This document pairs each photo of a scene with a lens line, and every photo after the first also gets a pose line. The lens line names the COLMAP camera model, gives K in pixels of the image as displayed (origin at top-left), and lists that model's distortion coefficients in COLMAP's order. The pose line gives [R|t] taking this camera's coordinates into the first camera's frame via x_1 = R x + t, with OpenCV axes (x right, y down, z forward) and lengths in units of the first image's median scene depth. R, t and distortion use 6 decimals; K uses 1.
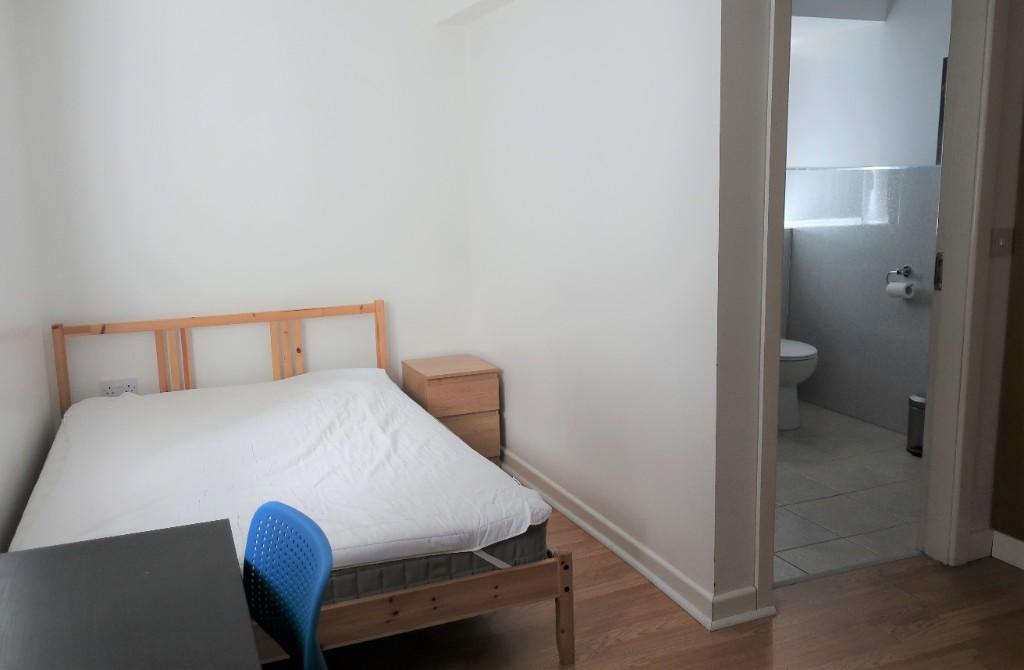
lens RADIAL K [[859.3, 0, 511.4], [0, 859.3, 335.3], [0, 0, 1]] dist [-0.006325, -0.000658]
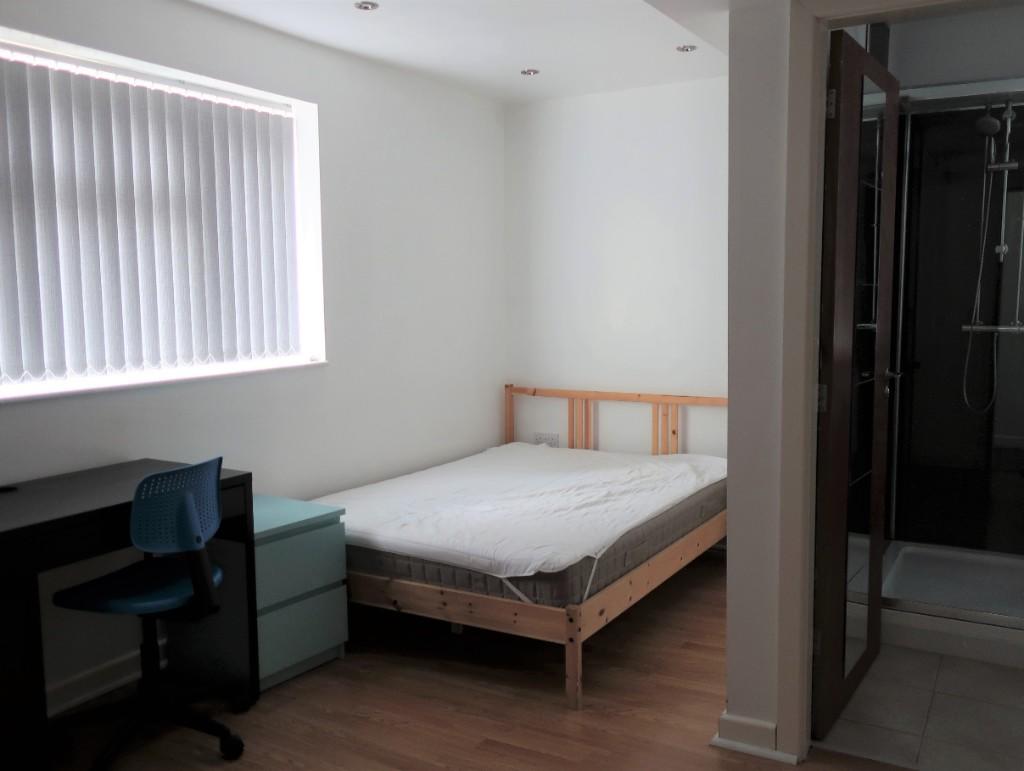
lens RADIAL K [[956.2, 0, 513.2], [0, 956.2, 386.2], [0, 0, 1]] dist [-0.003487, 0.000000]
pose [[0.600767, 0.097511, -0.793455, 1.014797], [-0.145069, 0.989352, 0.011746, -0.043285], [0.786151, 0.108049, 0.608516, 0.129833]]
